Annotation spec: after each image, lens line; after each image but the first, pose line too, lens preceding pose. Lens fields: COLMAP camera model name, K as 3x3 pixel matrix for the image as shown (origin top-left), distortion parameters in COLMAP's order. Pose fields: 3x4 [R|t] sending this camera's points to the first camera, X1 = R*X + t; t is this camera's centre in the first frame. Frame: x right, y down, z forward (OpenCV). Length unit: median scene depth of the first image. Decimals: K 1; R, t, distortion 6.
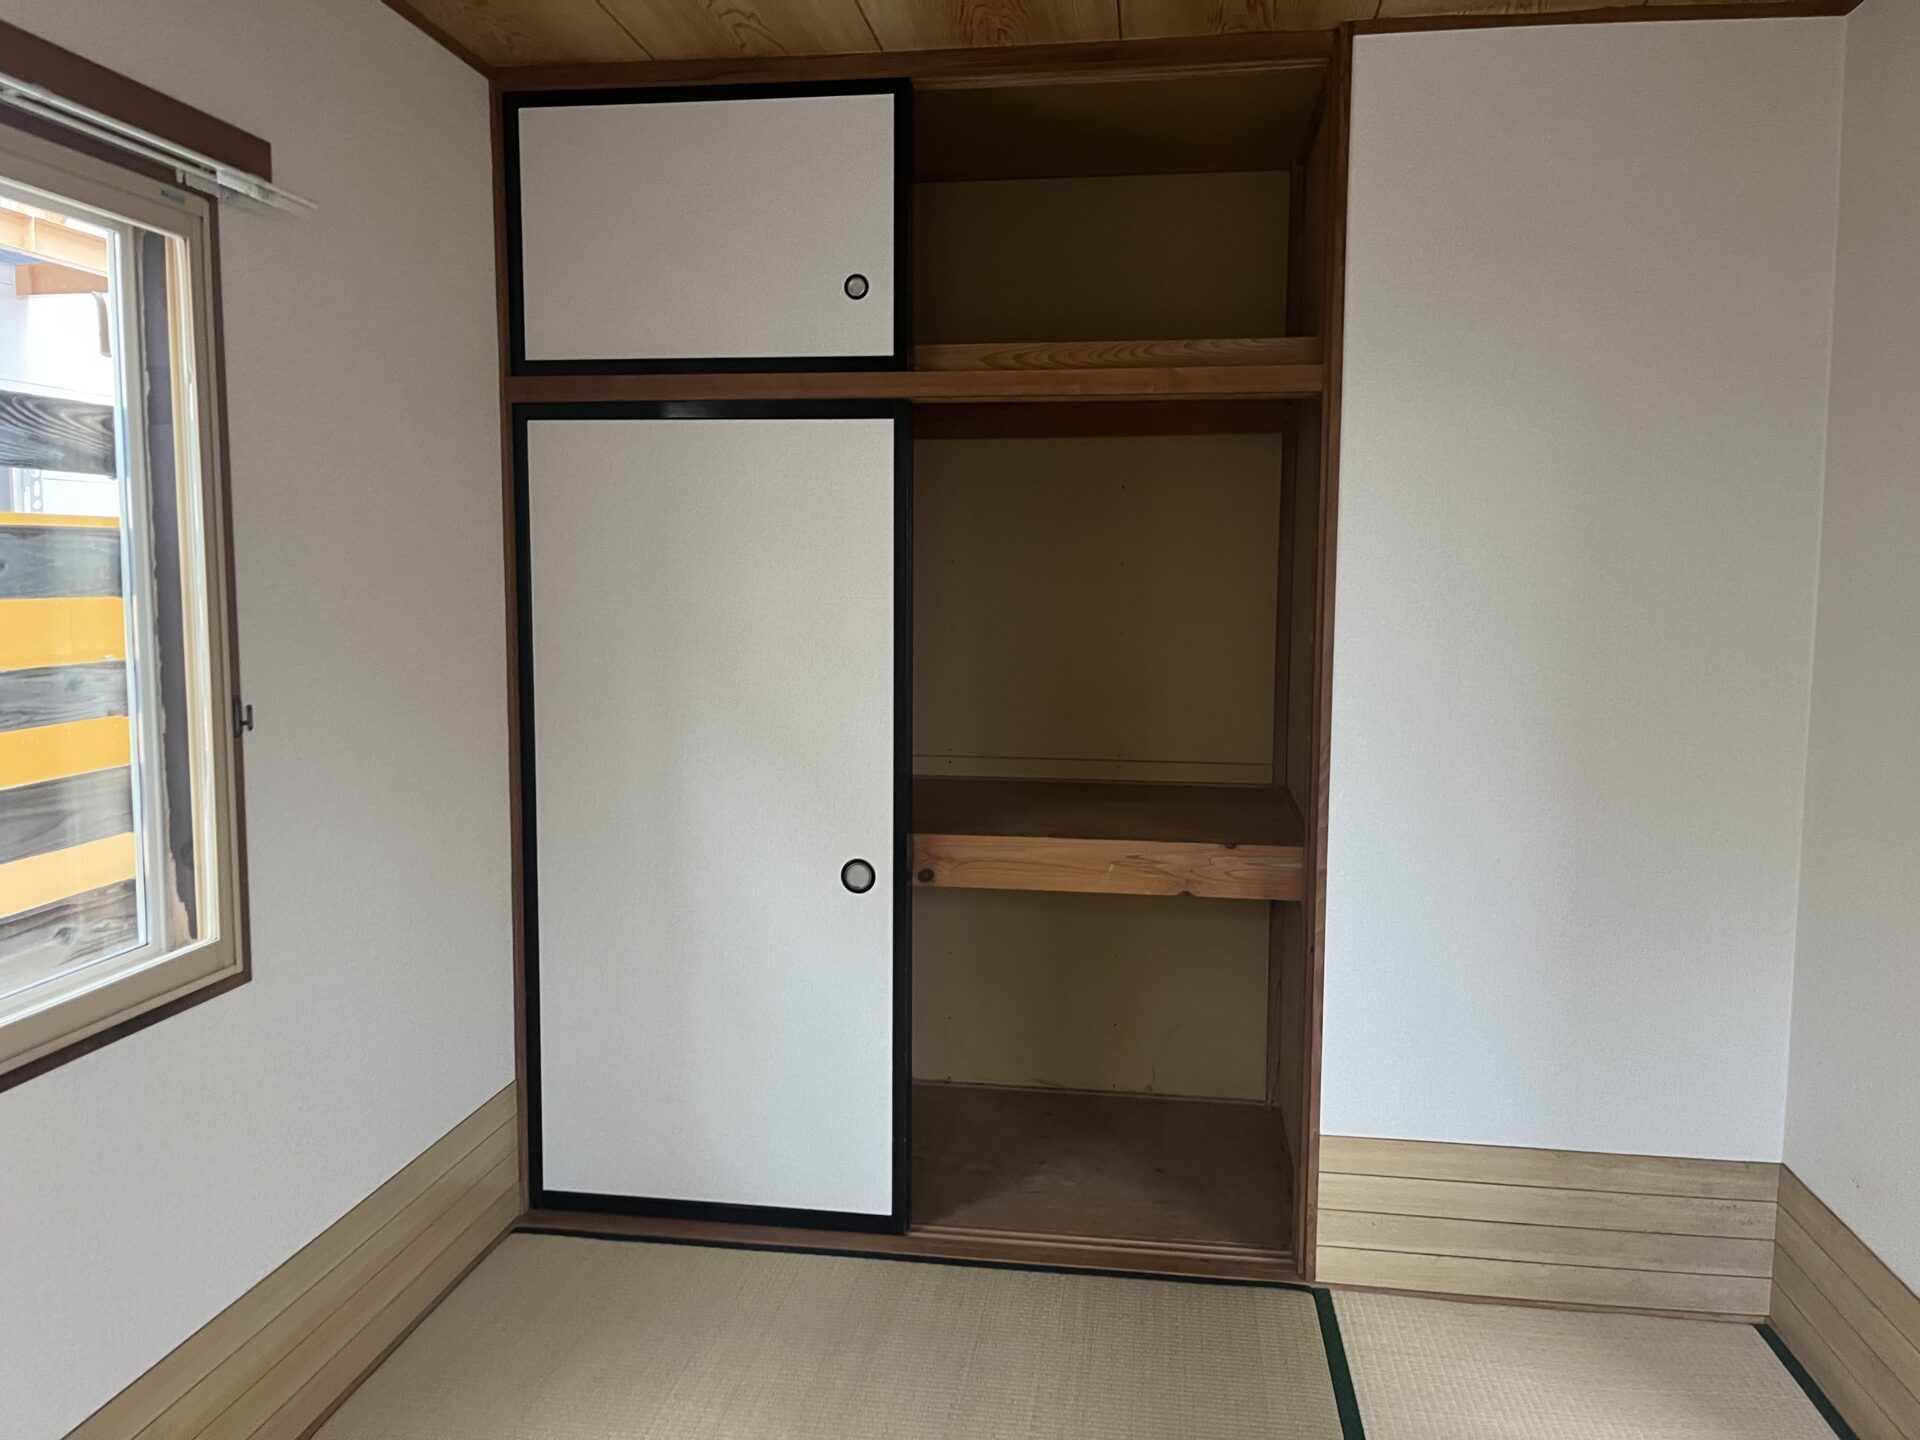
lens RADIAL K [[1463.5, 0, 958.0], [0, 1463.5, 717.8], [0, 0, 1]] dist [-0.001565, -0.018834]
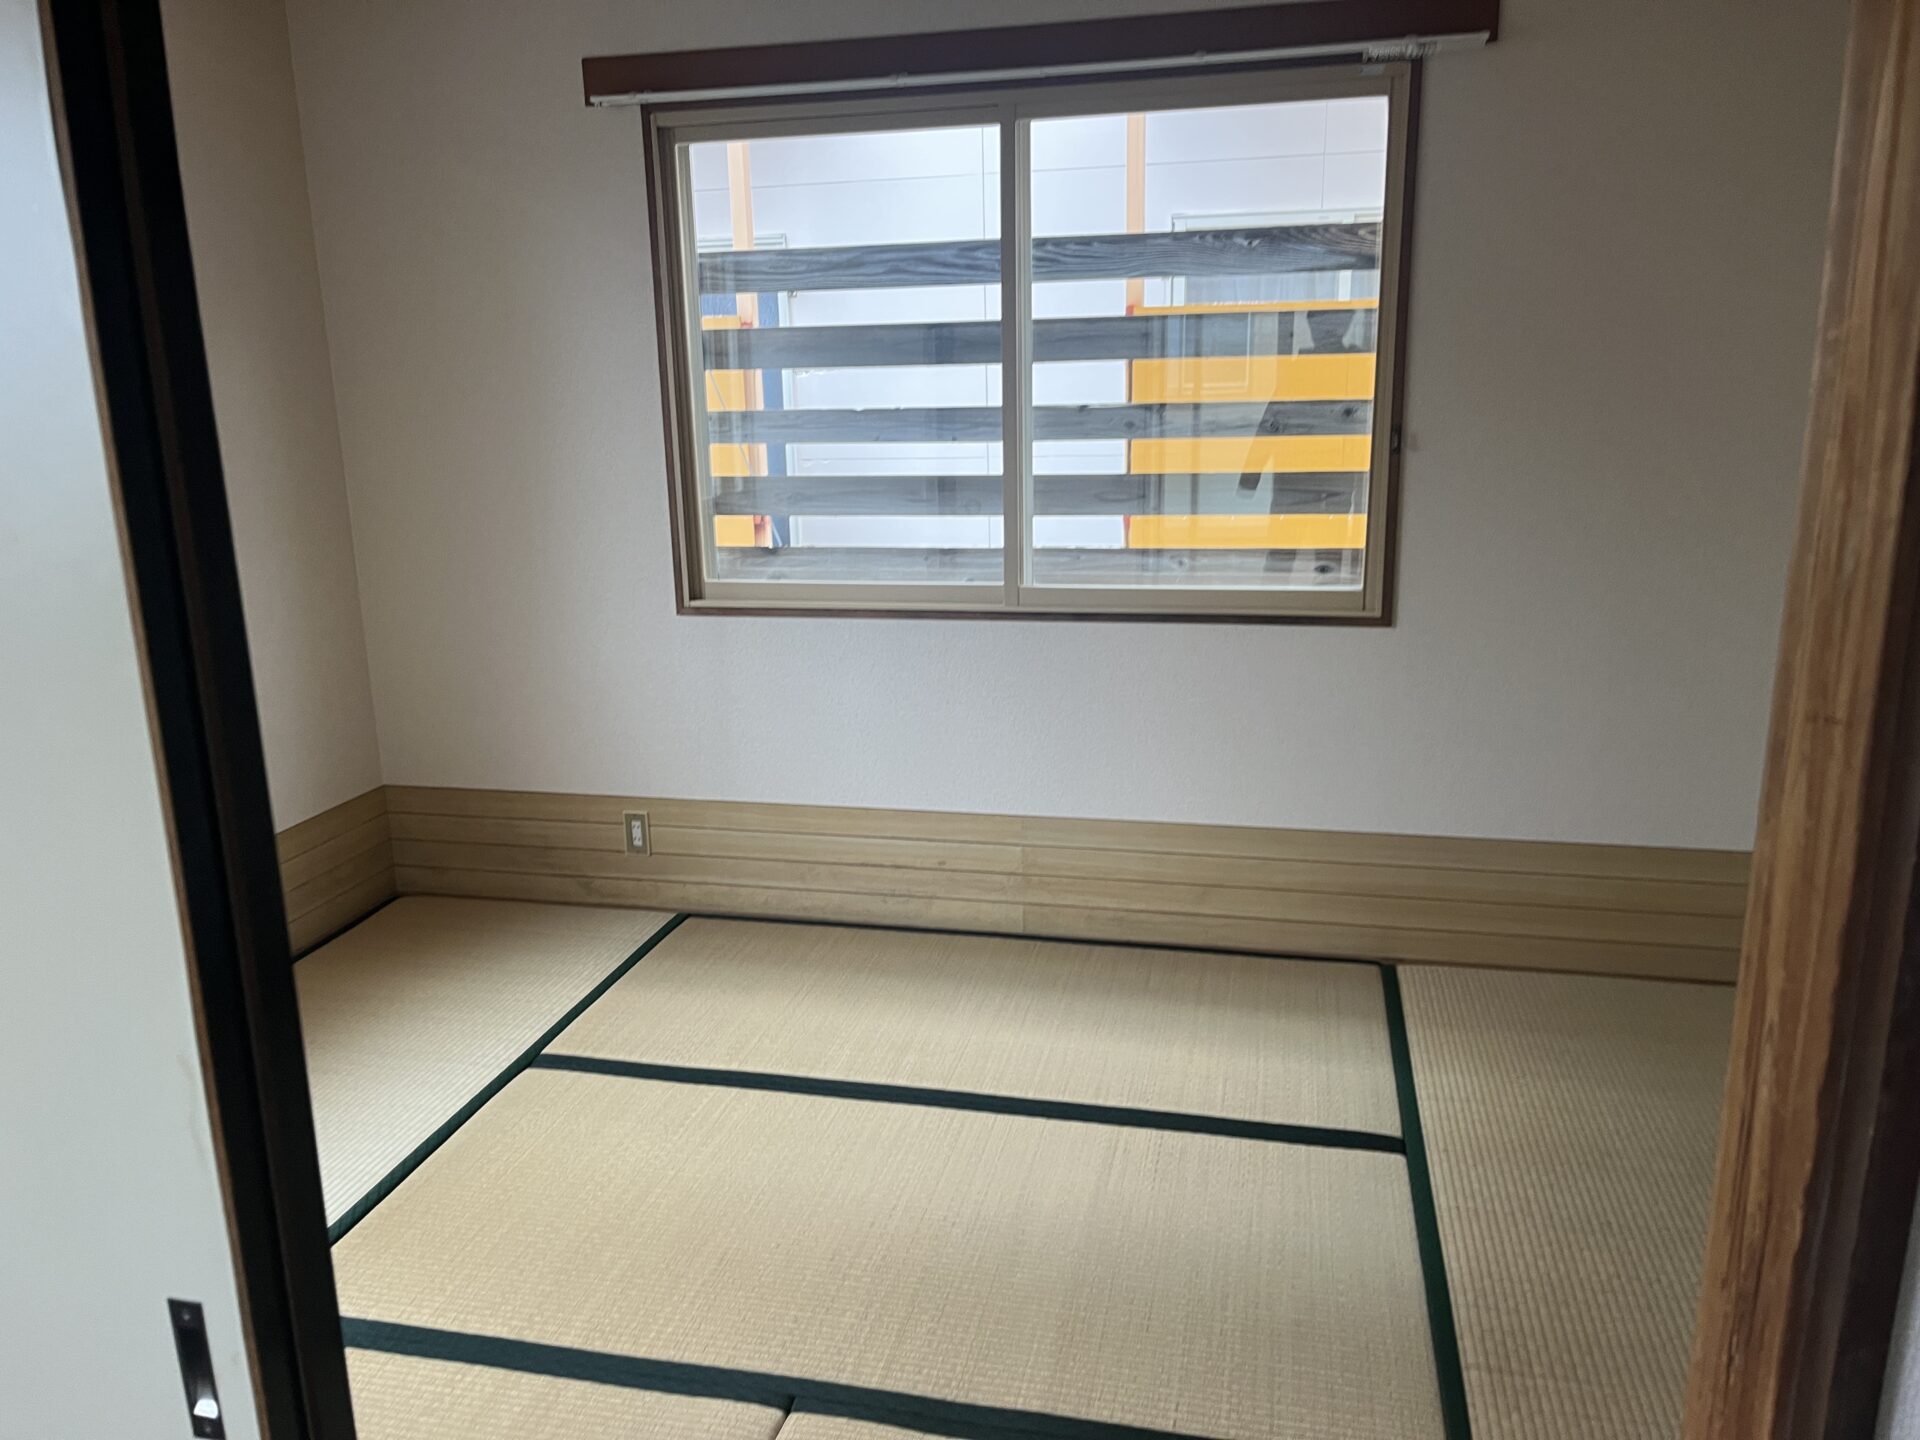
lens RADIAL K [[1463.5, 0, 958.0], [0, 1463.5, 721.2], [0, 0, 1]] dist [-0.001565, -0.018834]
pose [[-0.069489, 0.232792, -0.970041, 1.018658], [-0.081539, 0.967812, 0.238099, -0.040524], [0.994245, 0.095642, -0.048271, 0.686424]]
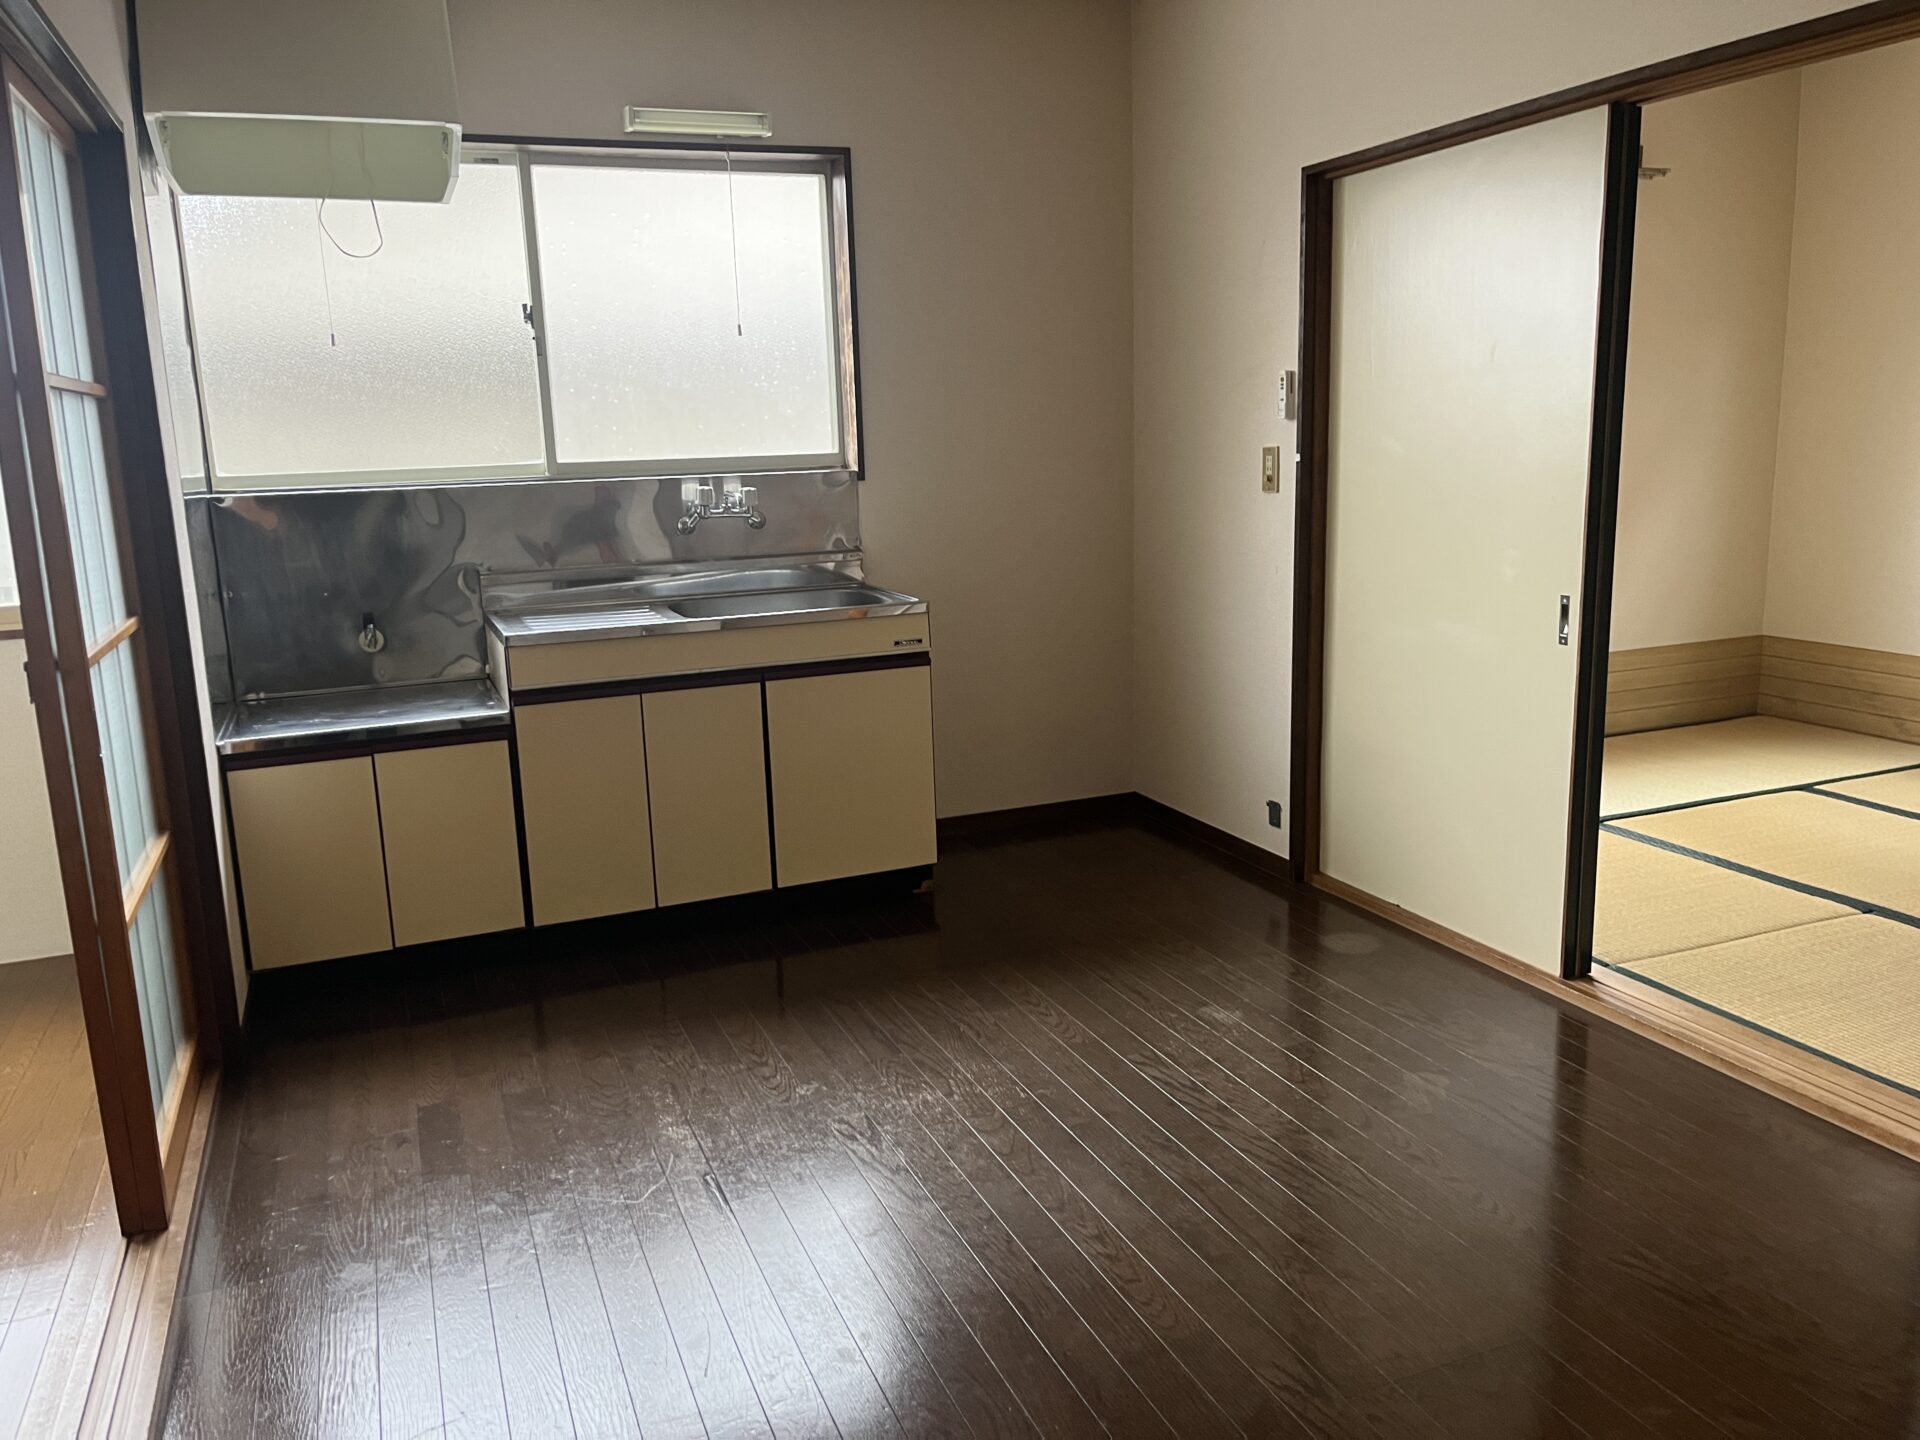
lens RADIAL K [[1463.5, 0, 960.1], [0, 1463.5, 717.6], [0, 0, 1]] dist [-0.001565, -0.018834]
pose [[-0.857707, 0.118008, -0.500412, 1.929437], [-0.026862, 0.961687, 0.272829, 0.003974], [0.513436, 0.247450, -0.821676, 1.384676]]
